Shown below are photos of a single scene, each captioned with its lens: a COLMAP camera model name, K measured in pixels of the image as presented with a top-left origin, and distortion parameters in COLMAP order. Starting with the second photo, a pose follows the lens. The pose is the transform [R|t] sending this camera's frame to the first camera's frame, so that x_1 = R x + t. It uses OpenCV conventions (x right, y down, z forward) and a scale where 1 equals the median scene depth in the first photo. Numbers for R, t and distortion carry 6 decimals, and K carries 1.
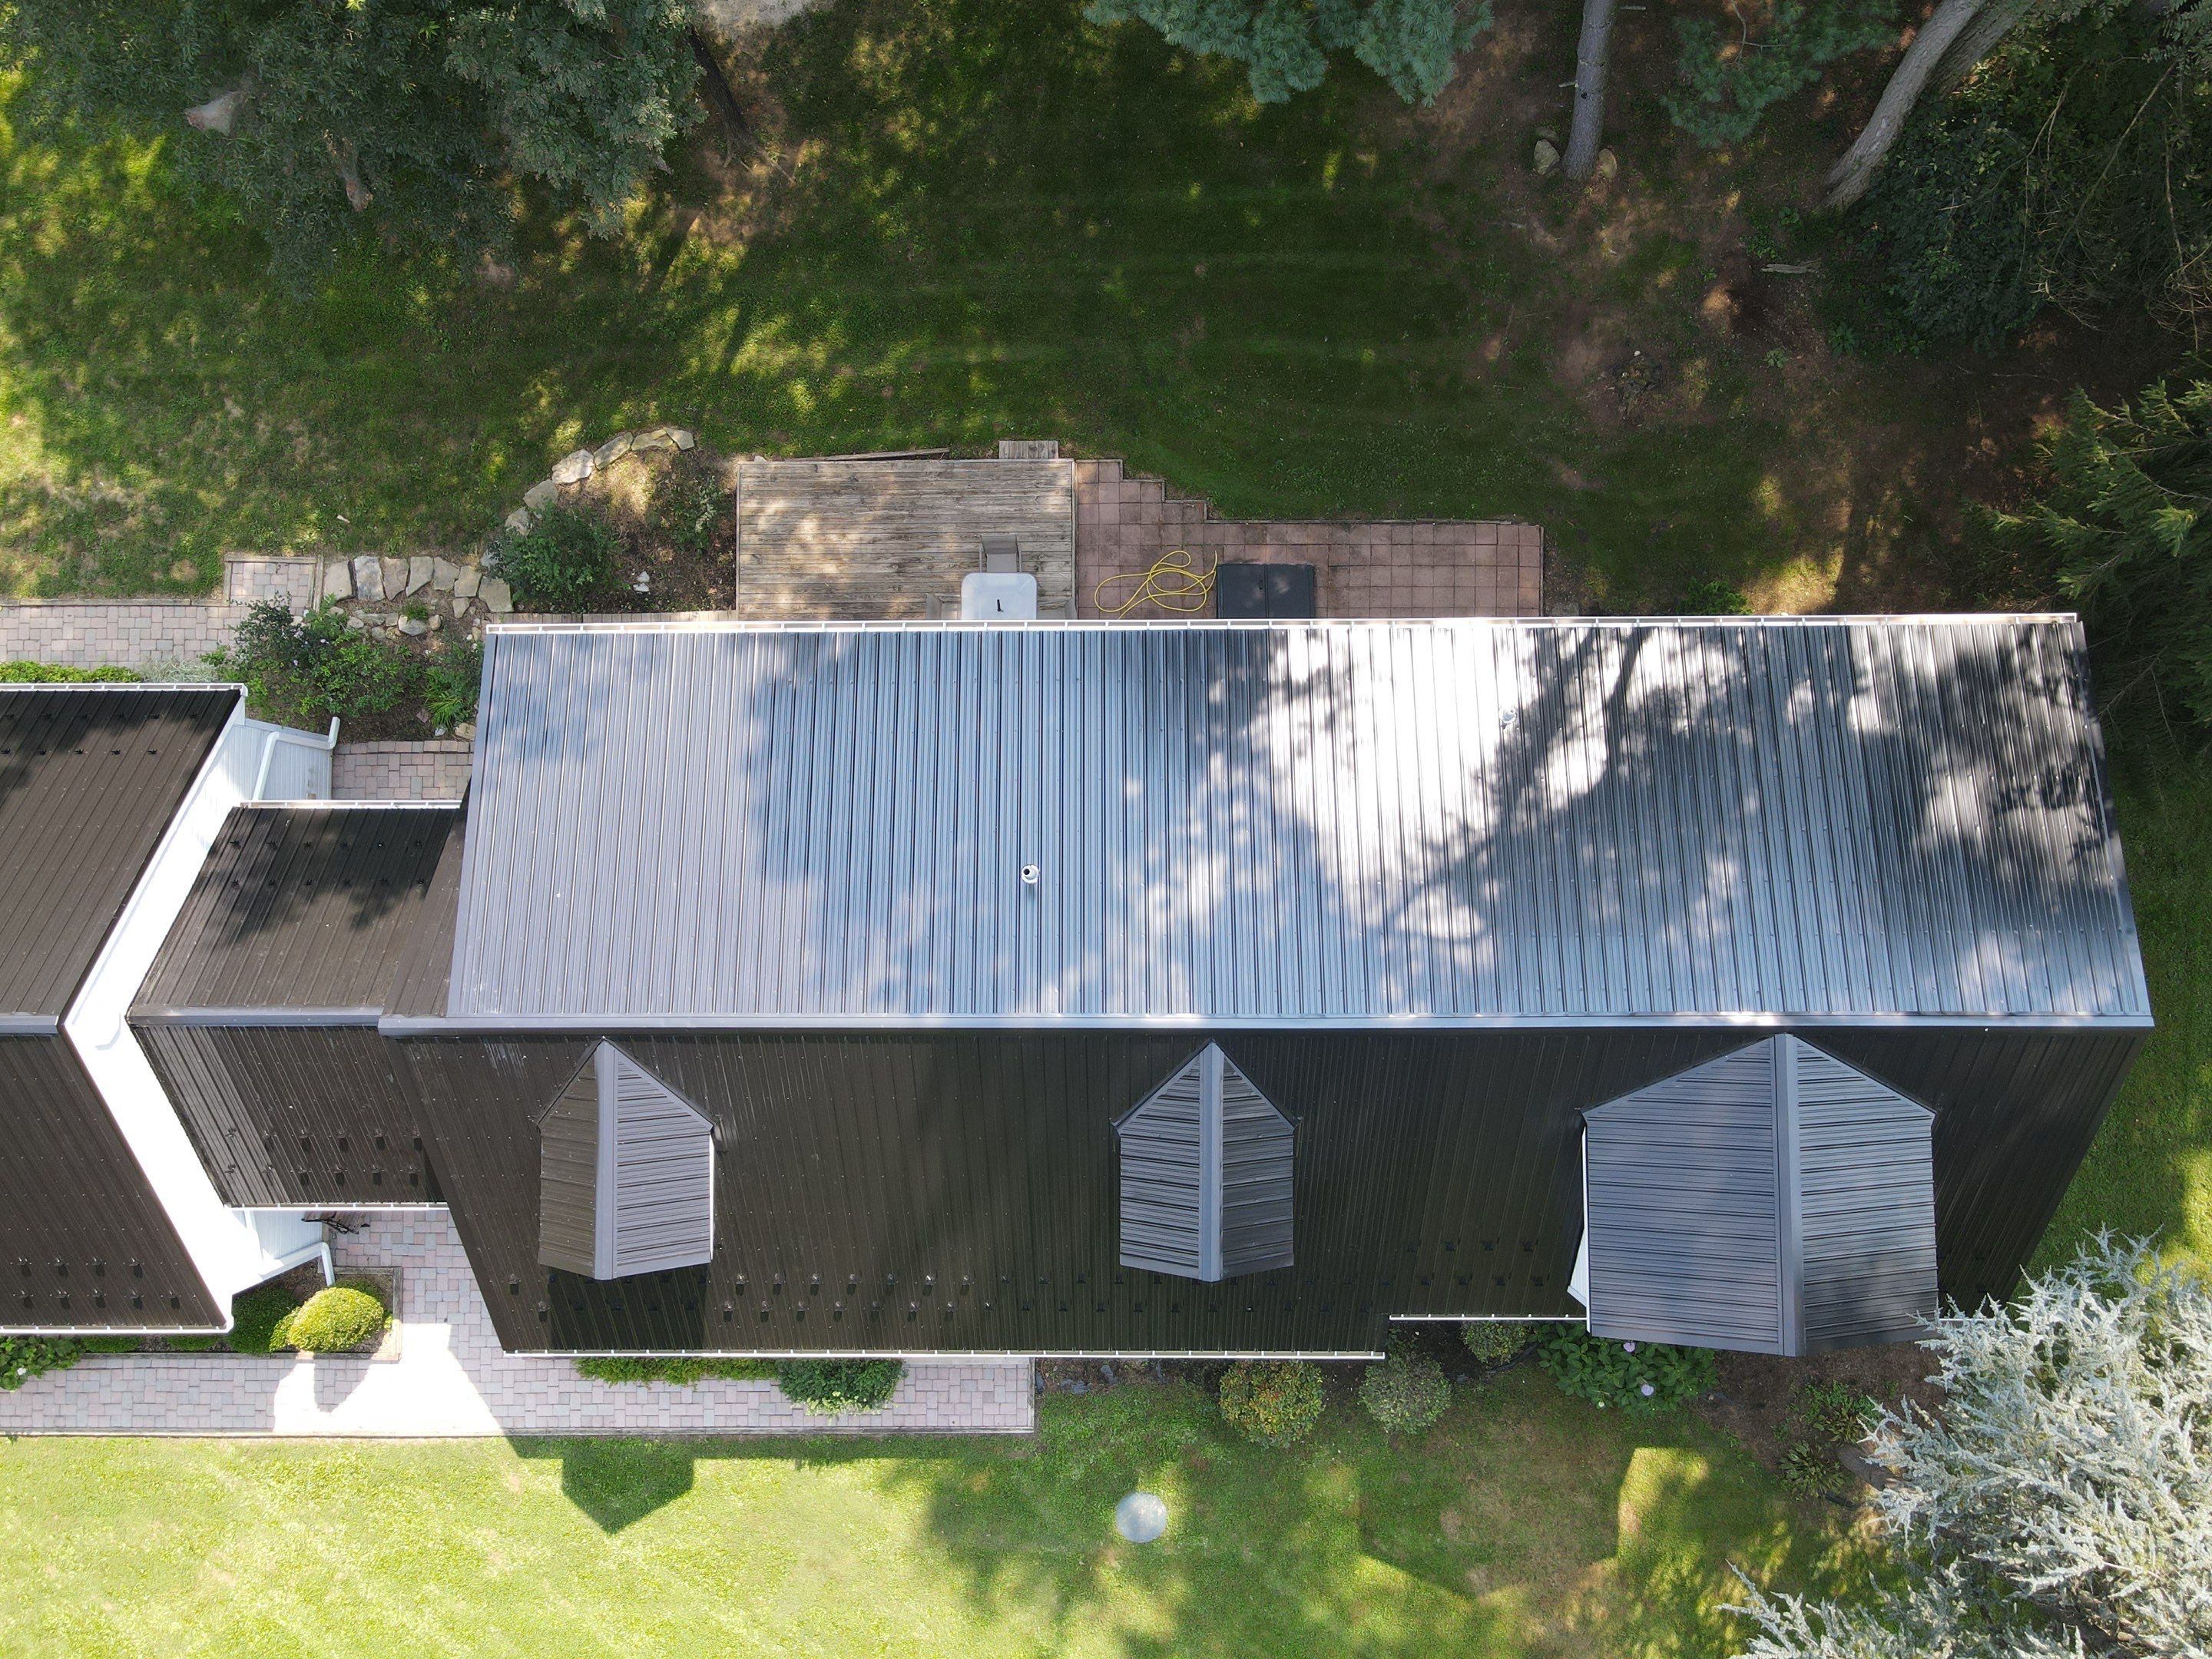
lens RADIAL K [[1623.9, 0, 1097.8], [0, 1623.9, 827.0], [0, 0, 1]] dist [0.008147, 0.010968]
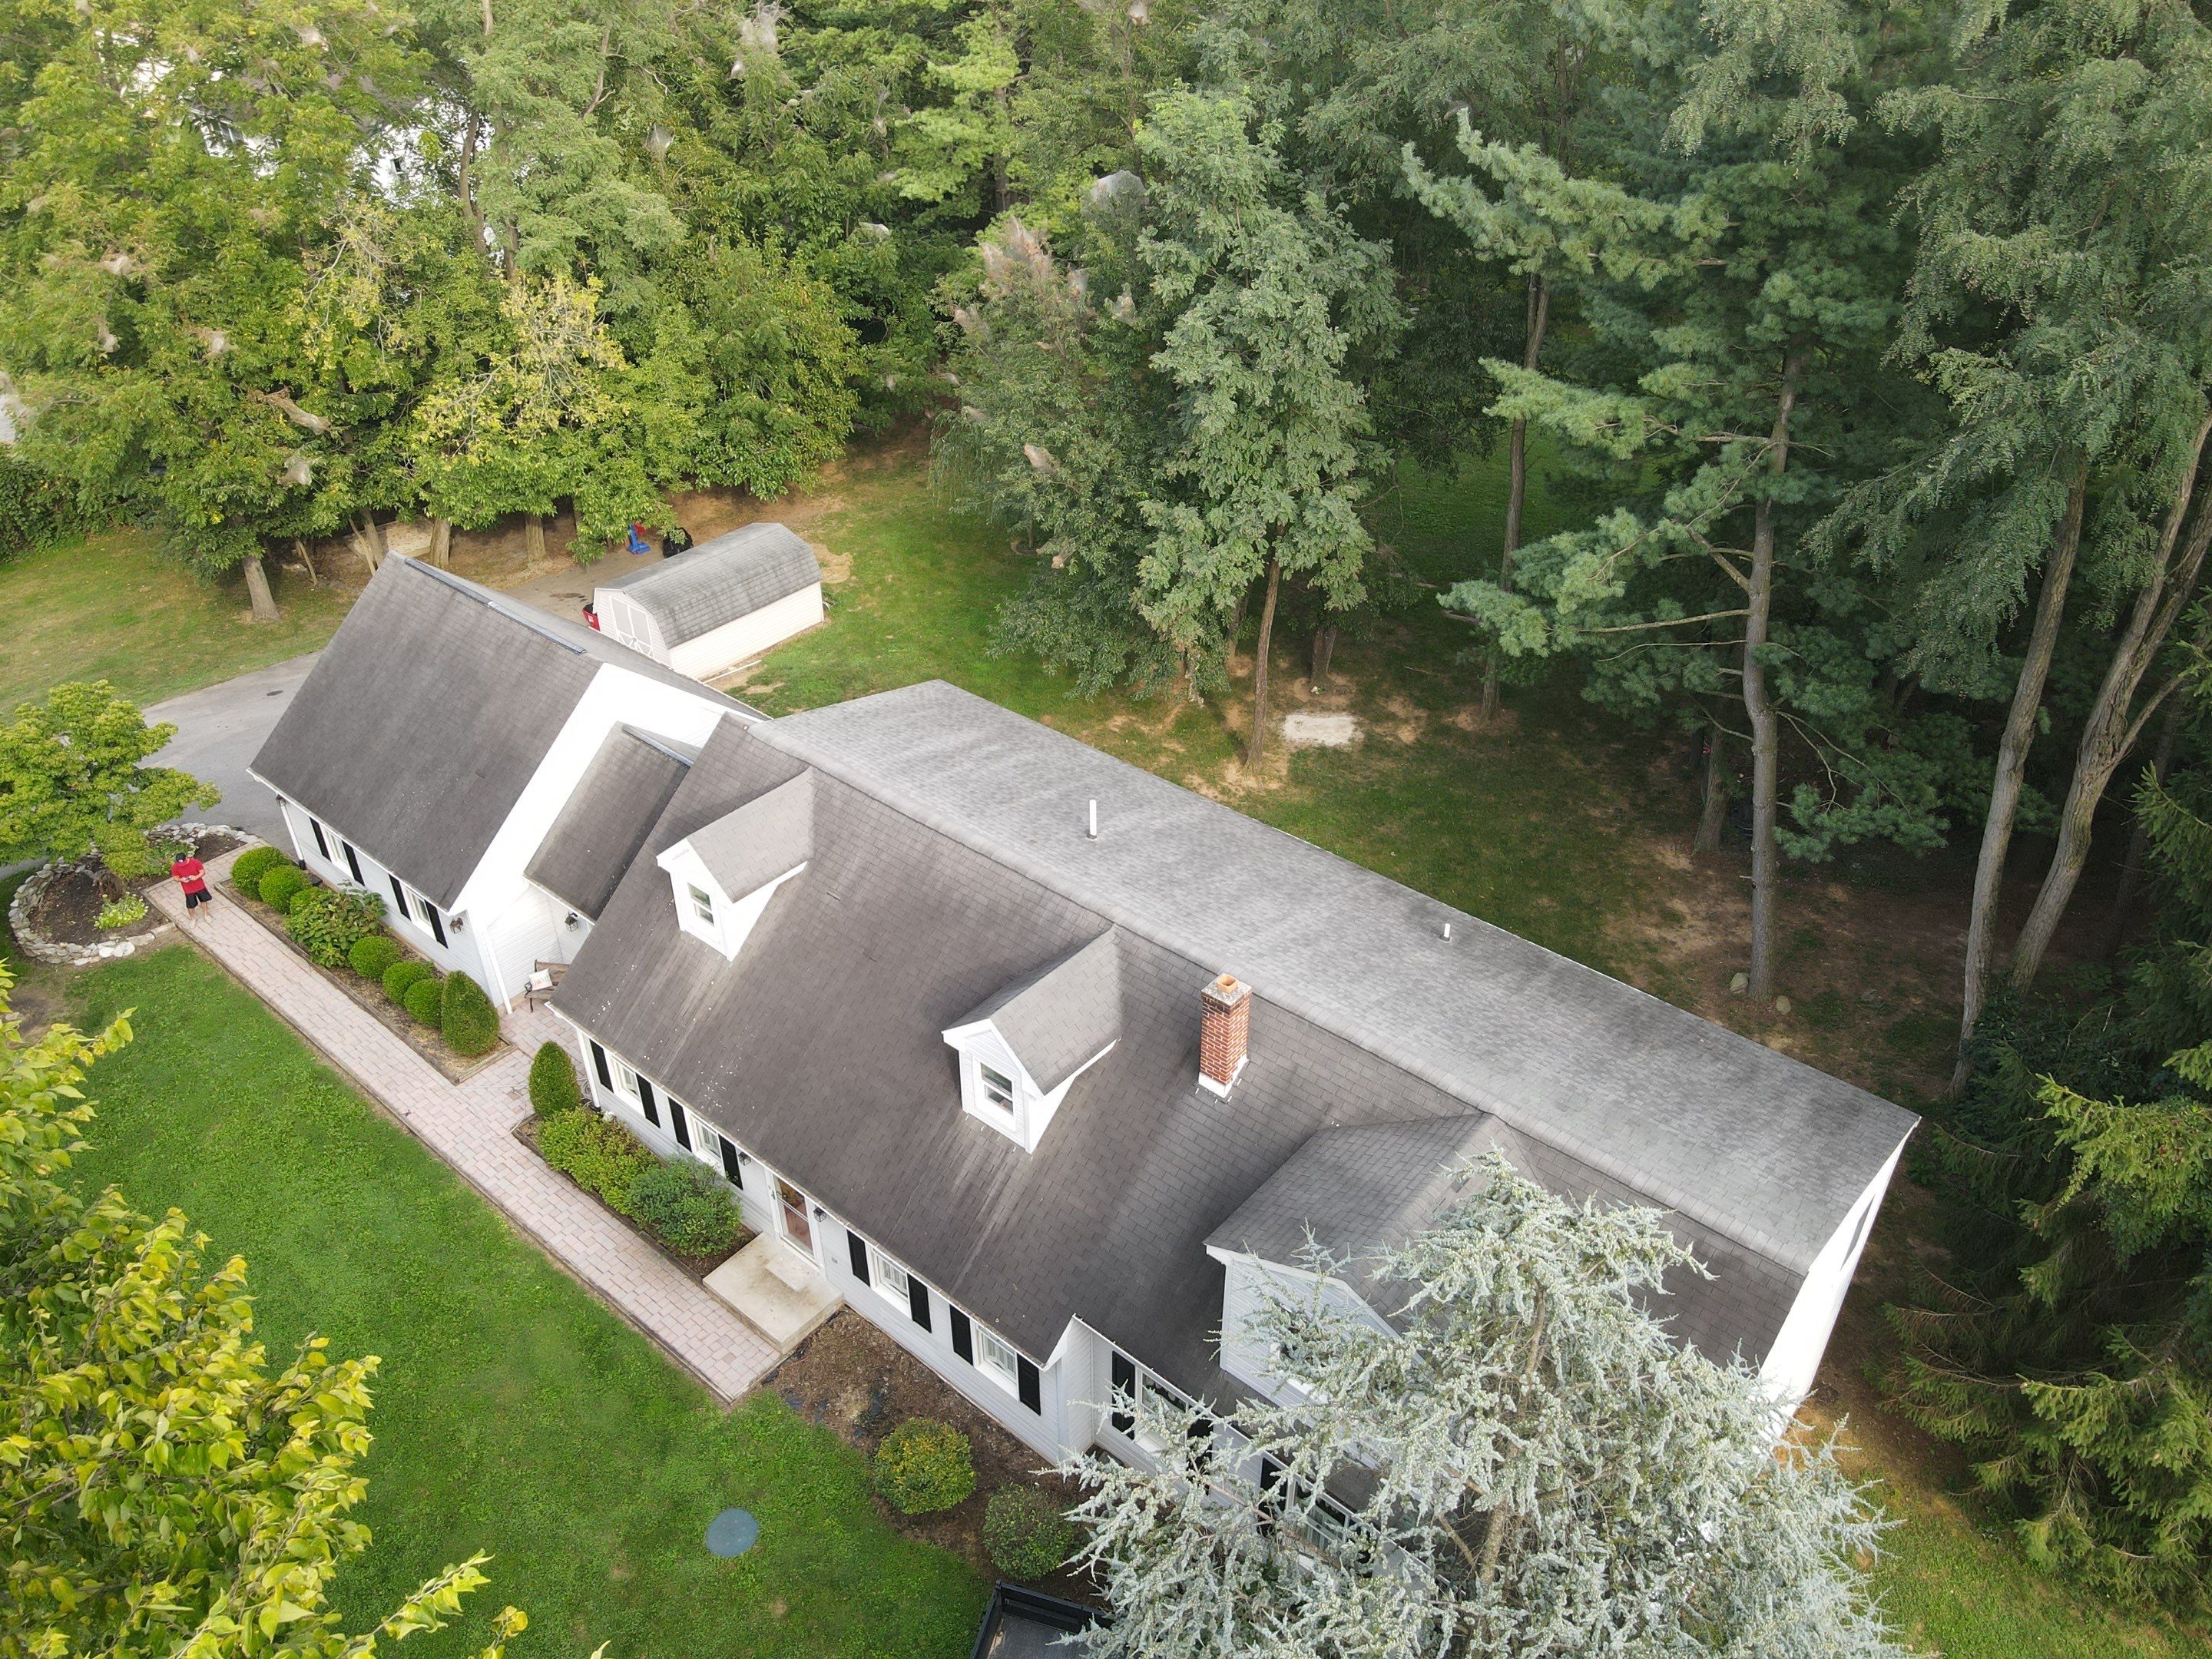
lens RADIAL K [[1623.9, 0, 1094.5], [0, 1623.9, 836.2], [0, 0, 1]] dist [0.008147, 0.010968]
pose [[0.755923, 0.384989, -0.529495, 0.532935], [-0.654285, 0.471680, -0.591125, 0.651377], [0.022175, 0.793285, 0.608446, 0.095034]]
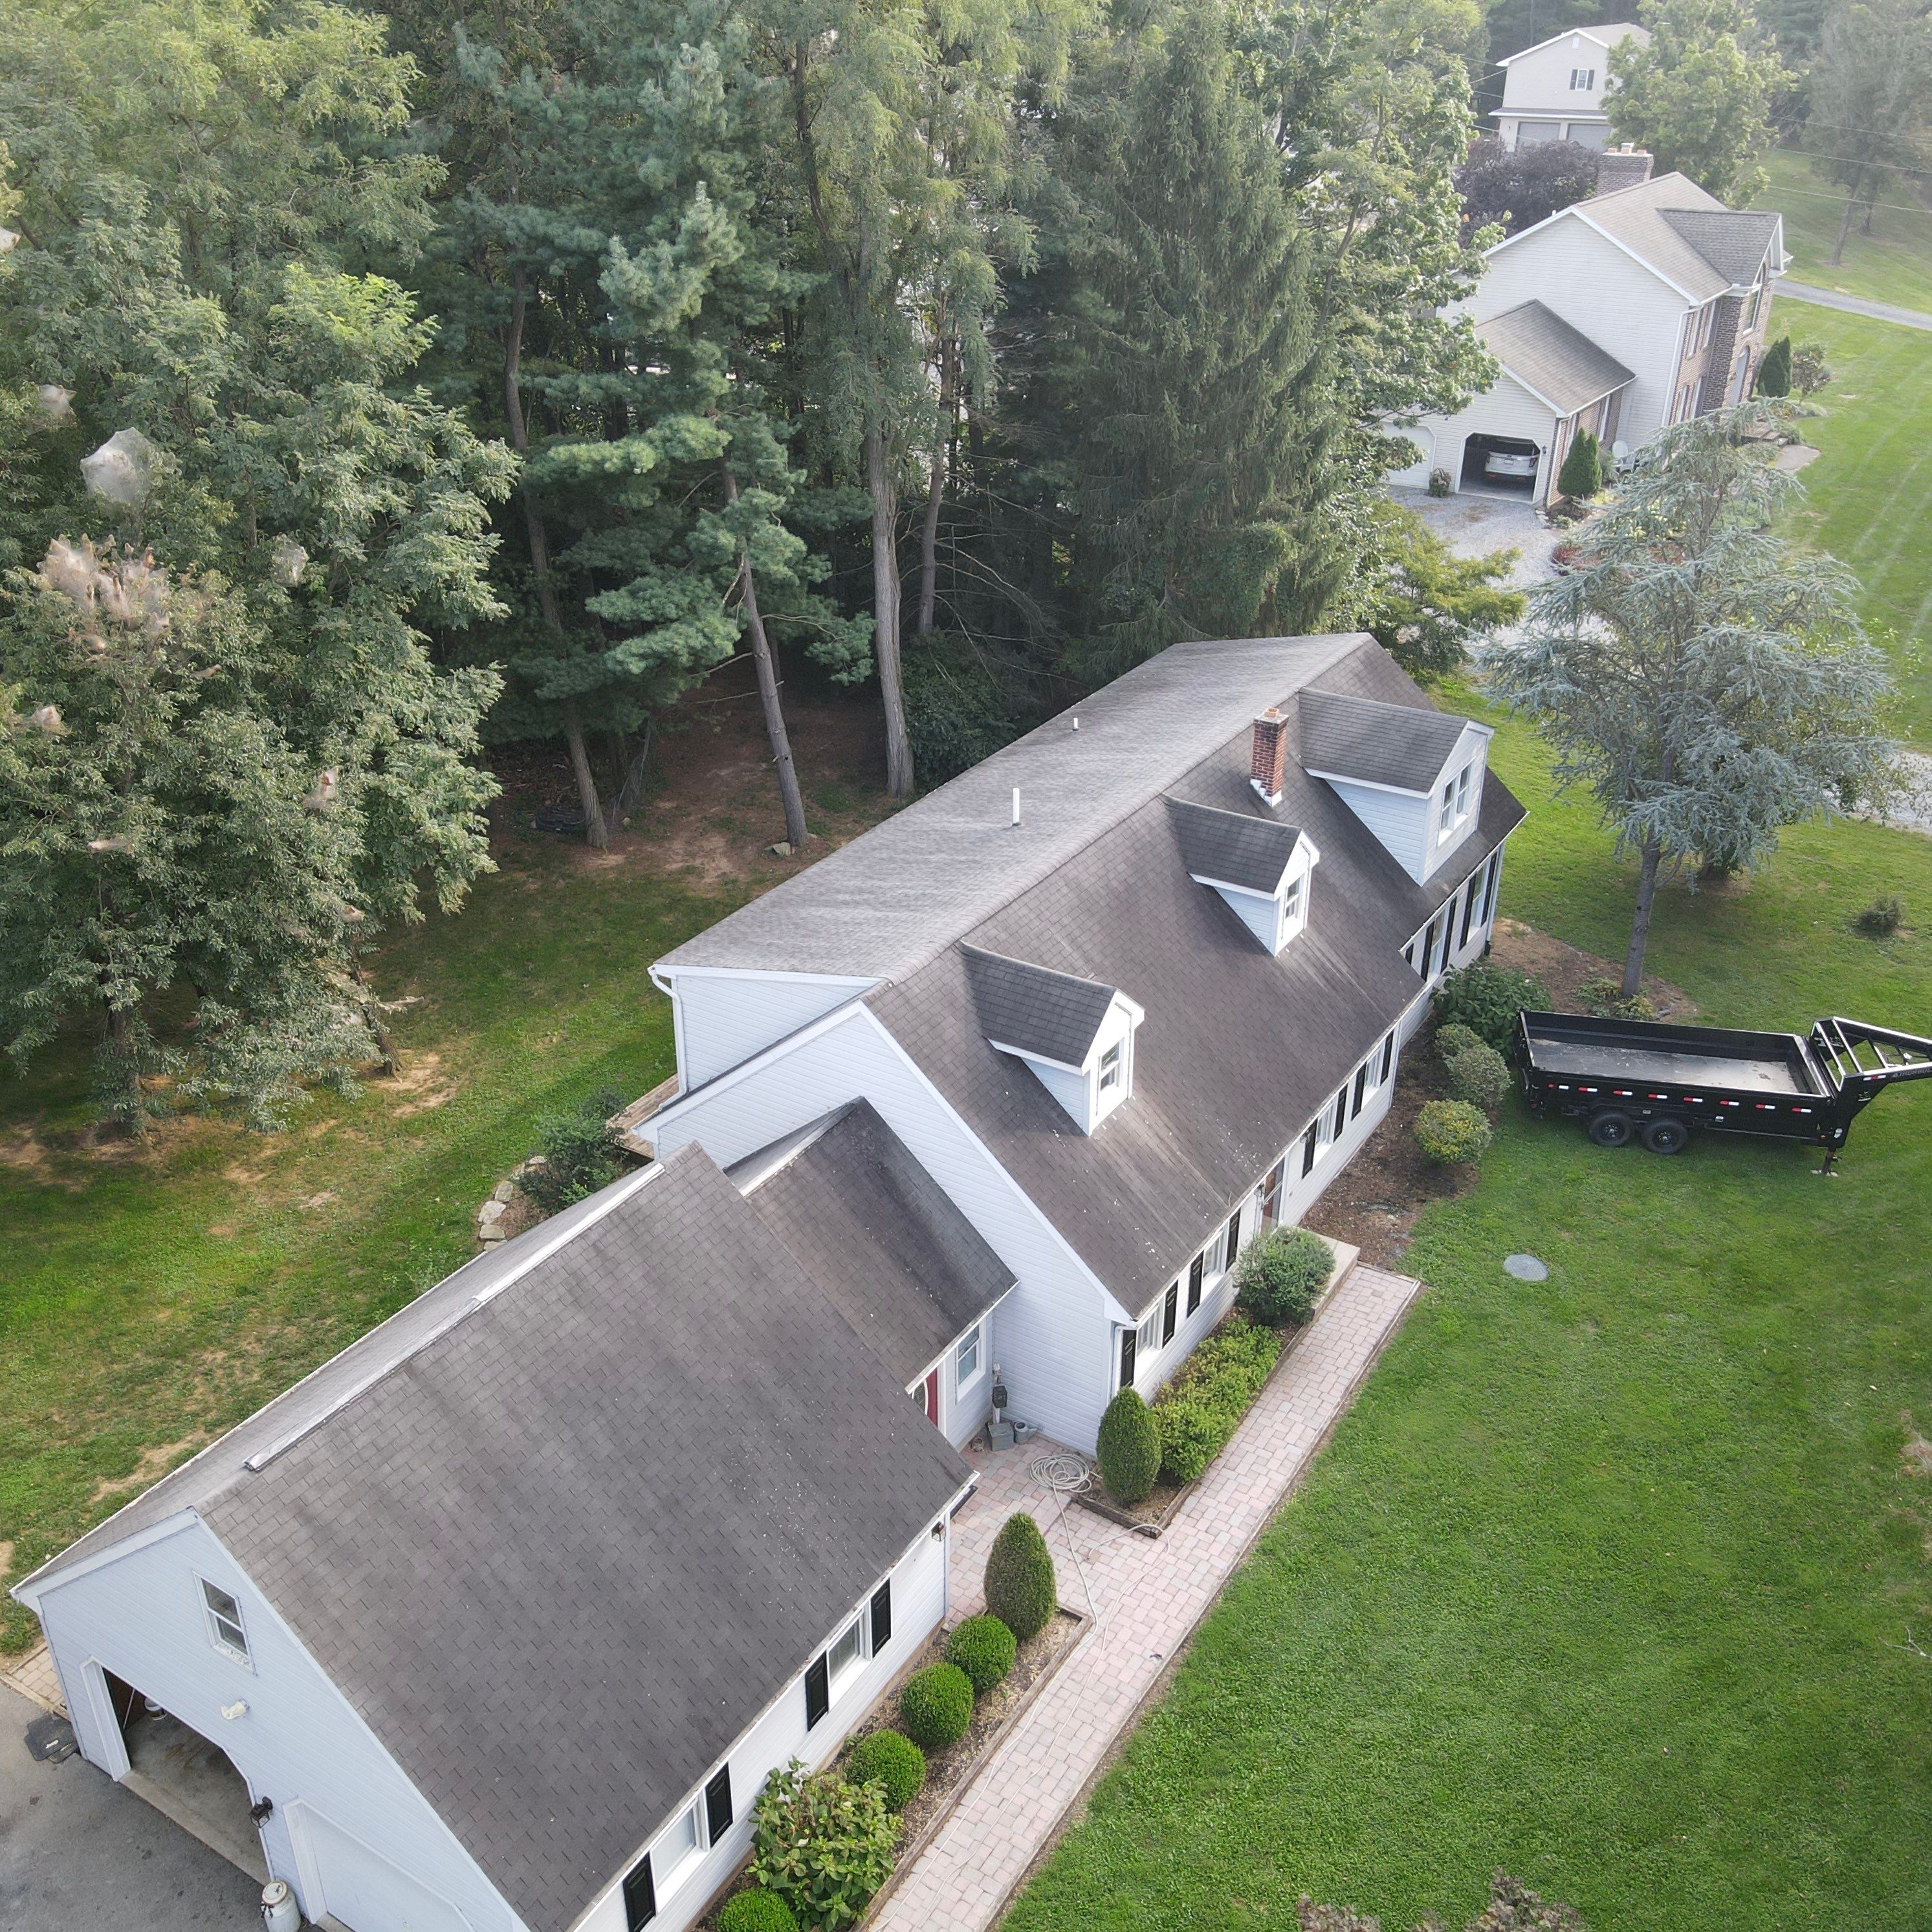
lens RADIAL K [[1910.5, 0, 947.2], [0, 1910.5, 967.5], [0, 0, 1]] dist [-0.016964, 0.000000]
pose [[0.539860, -0.380344, 0.750926, -1.112175], [0.840505, 0.292161, -0.456282, 0.627263], [-0.045847, 0.877486, 0.477407, 0.188703]]
